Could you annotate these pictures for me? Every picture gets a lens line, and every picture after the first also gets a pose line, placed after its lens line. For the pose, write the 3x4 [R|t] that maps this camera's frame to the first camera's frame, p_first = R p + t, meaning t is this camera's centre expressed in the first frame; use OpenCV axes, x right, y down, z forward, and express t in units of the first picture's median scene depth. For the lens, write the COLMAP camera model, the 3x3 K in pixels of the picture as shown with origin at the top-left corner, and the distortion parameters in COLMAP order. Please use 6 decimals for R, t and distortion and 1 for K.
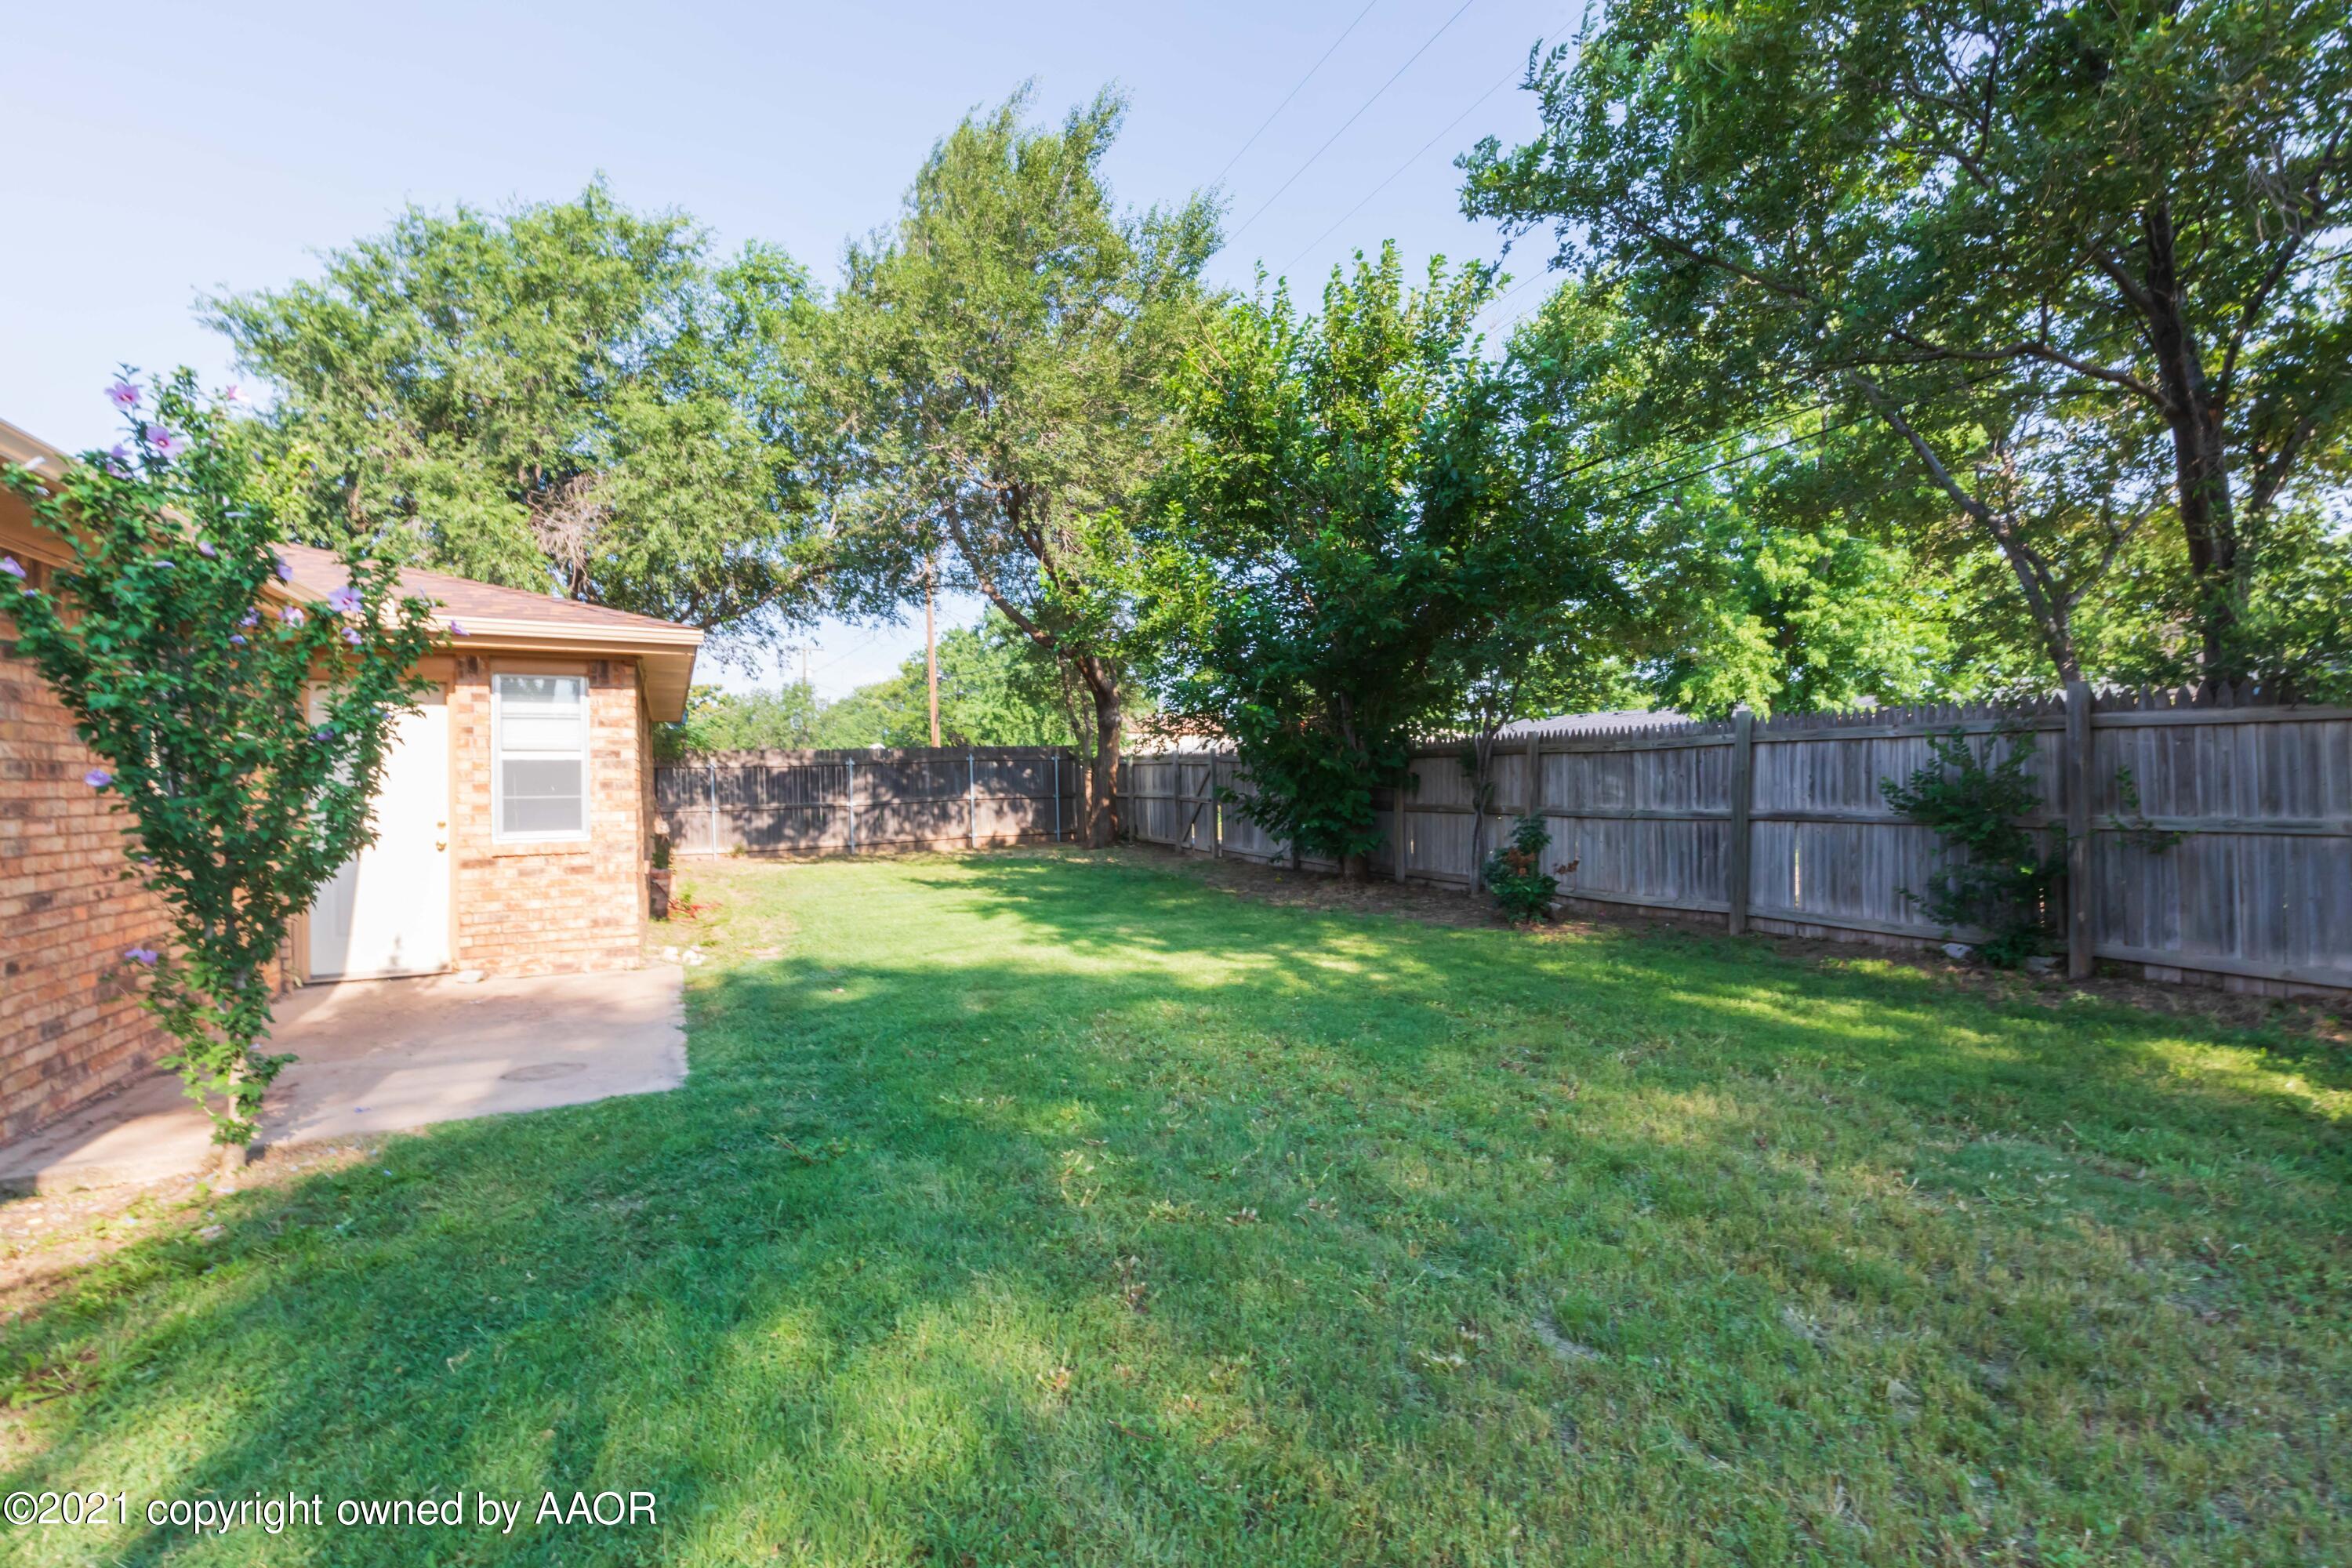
lens RADIAL K [[1068.5, 0, 1171.2], [0, 1068.5, 786.4], [0, 0, 1]] dist [0.012786, -0.001931]
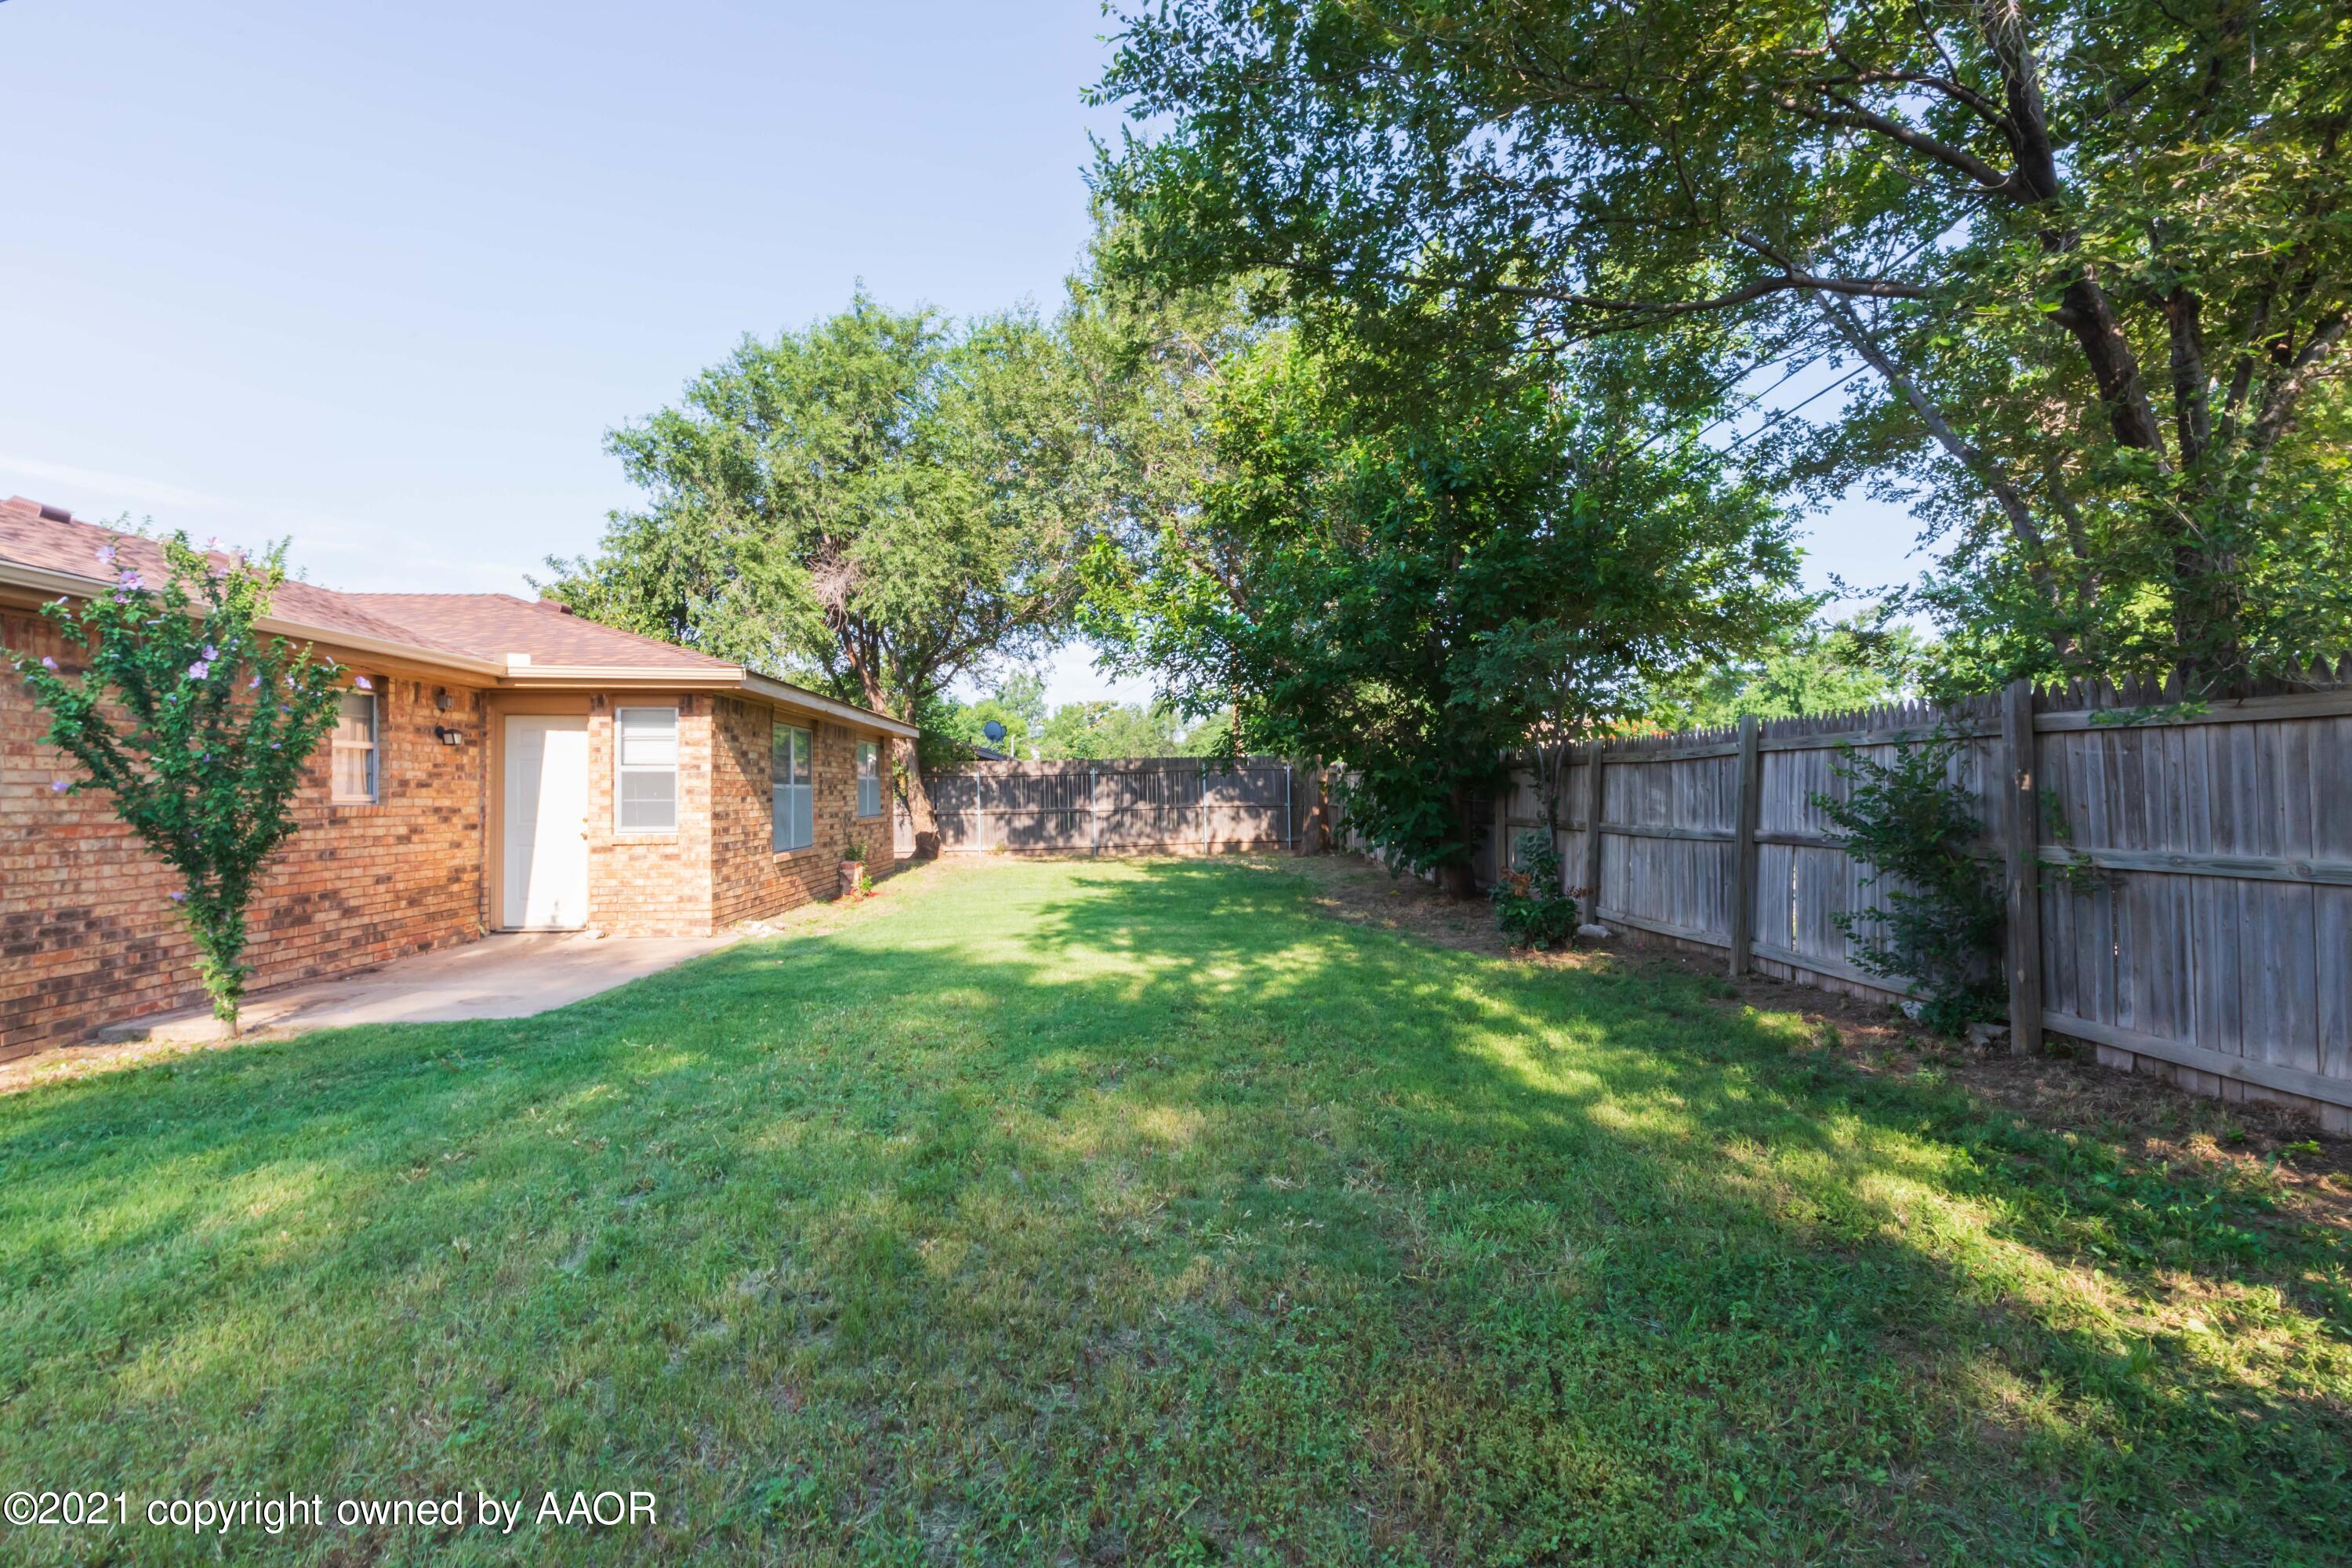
lens RADIAL K [[1068.5, 0, 1172.0], [0, 1068.5, 787.6], [0, 0, 1]] dist [0.012786, -0.001931]
pose [[0.923026, 0.006261, -0.384687, 0.454259], [-0.008005, 0.999964, -0.002931, -0.005998], [0.384655, 0.005785, 0.923042, 0.038788]]
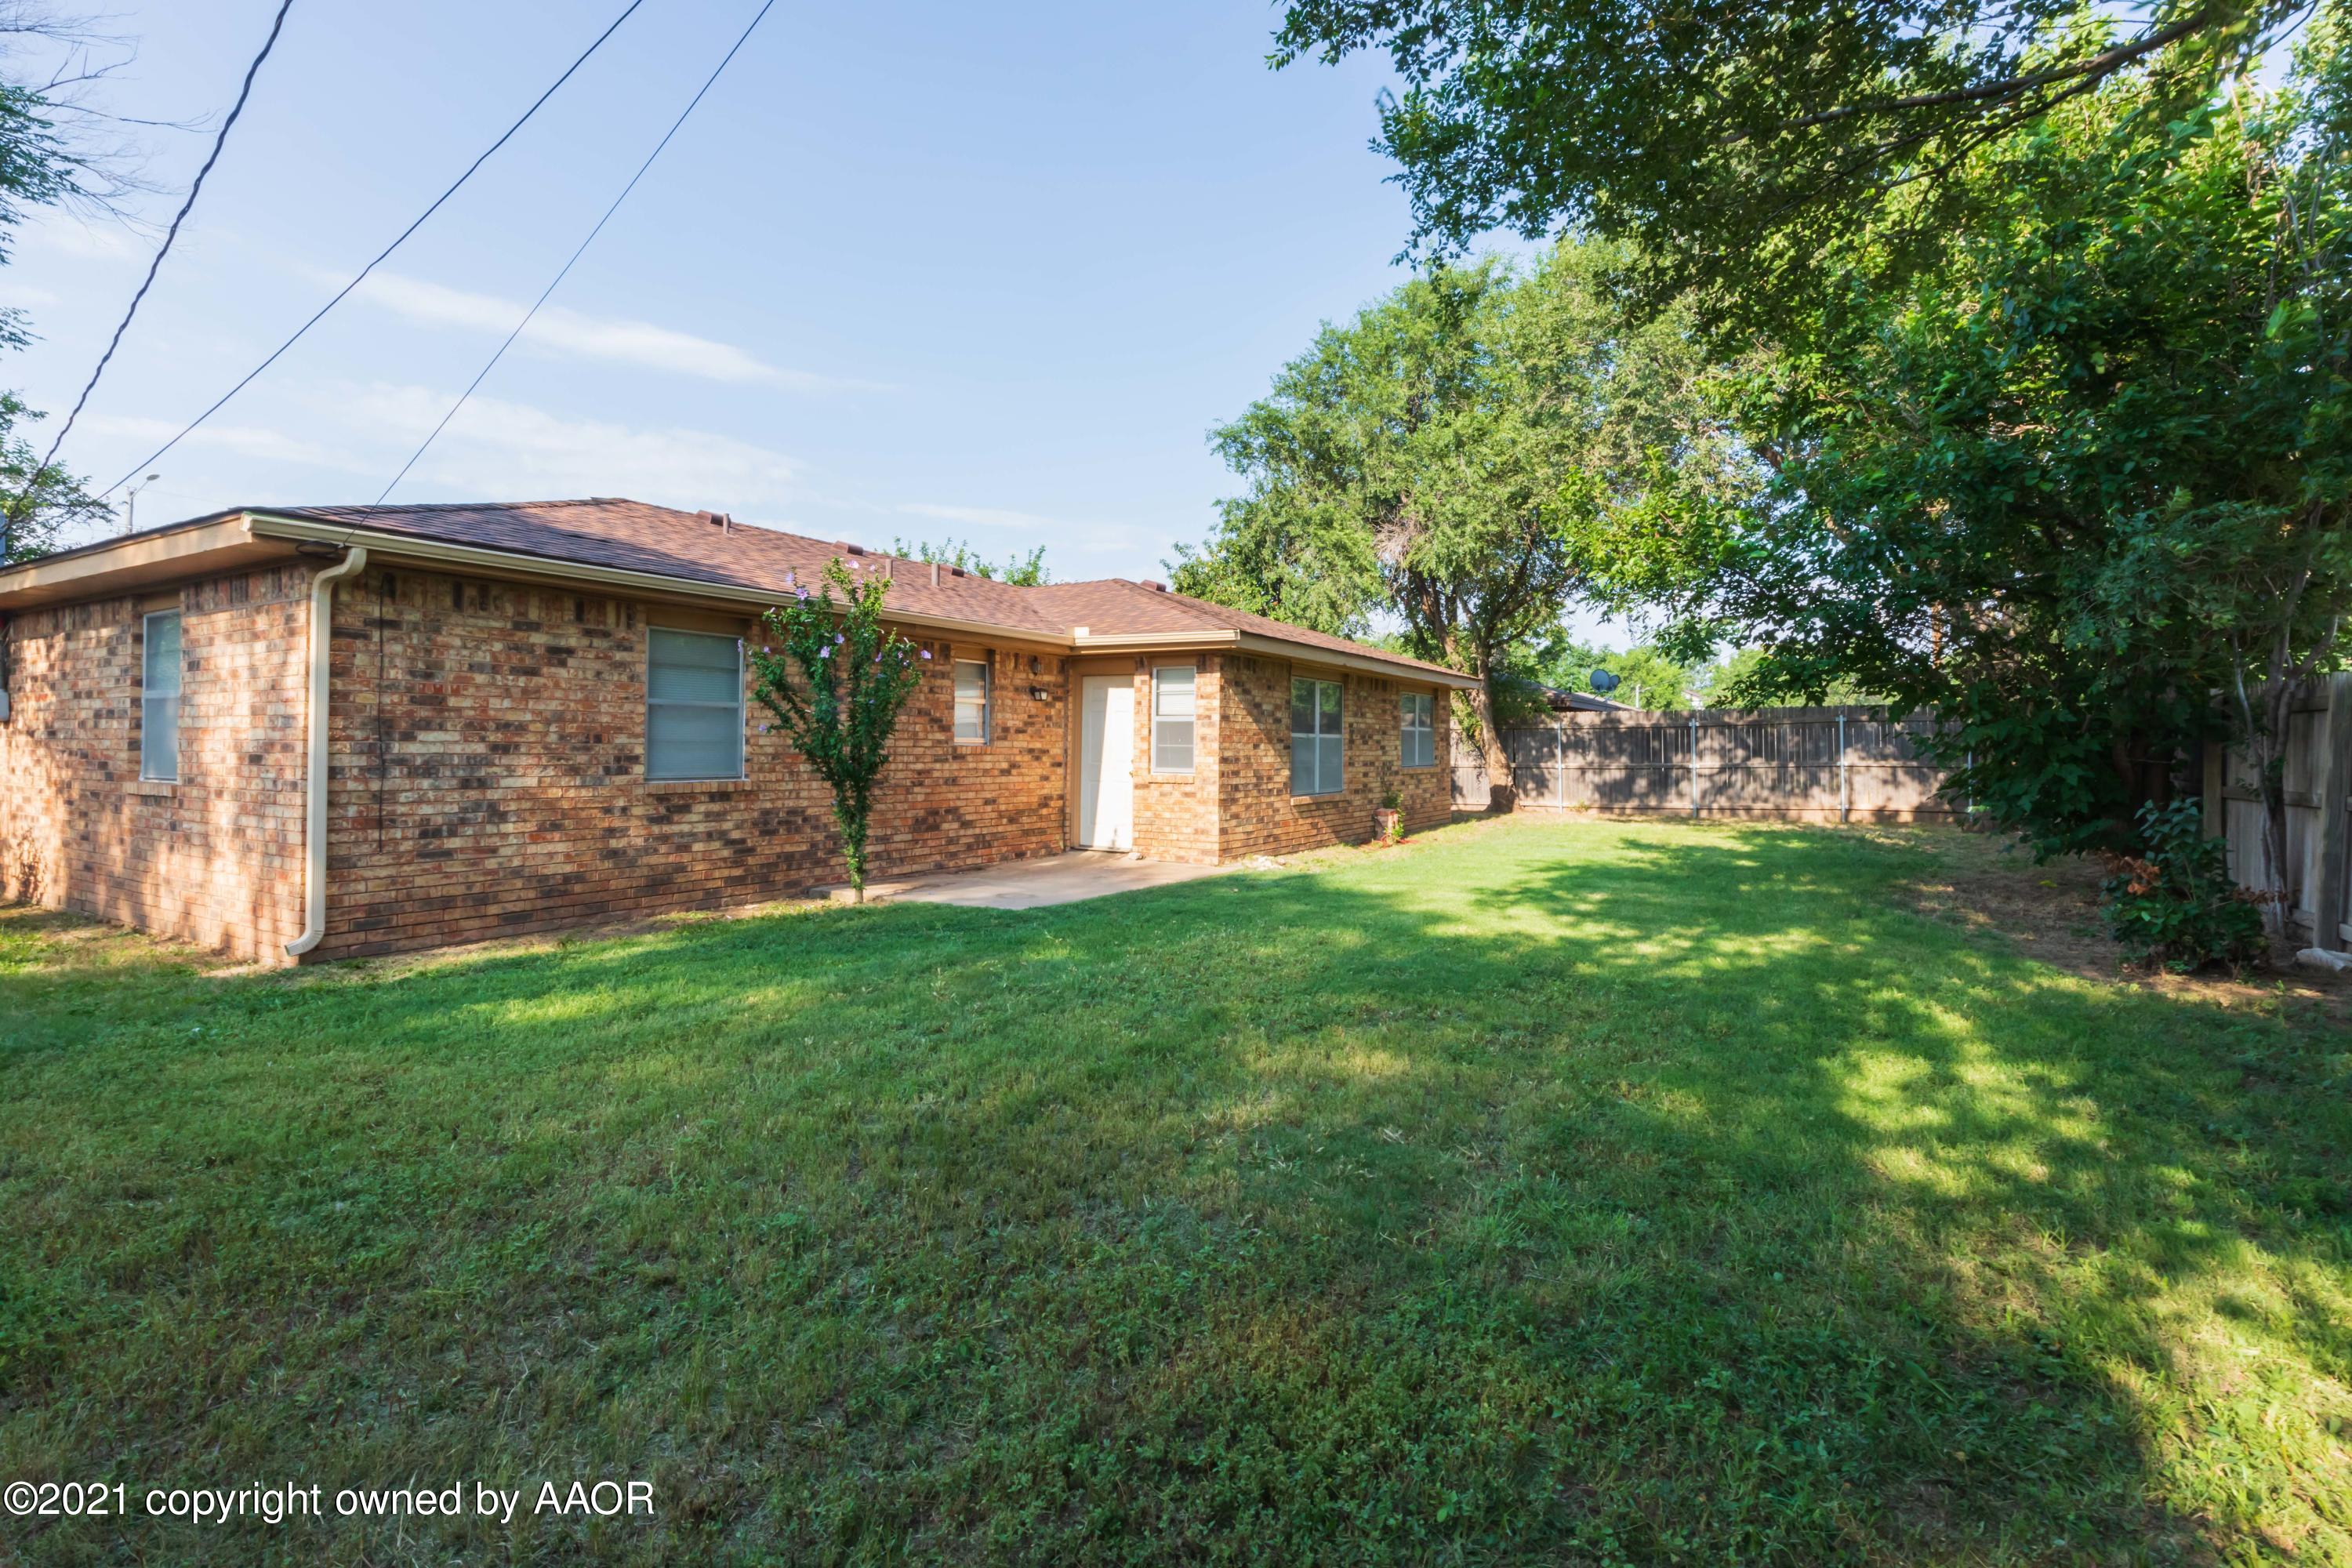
lens RADIAL K [[1068.5, 0, 1147.3], [0, 1068.5, 735.4], [0, 0, 1]] dist [0.012786, -0.001931]
pose [[0.532529, 0.010278, -0.846349, 0.620788], [-0.018744, 0.999824, 0.000349, -0.003996], [0.846204, 0.015678, 0.532628, 0.138836]]
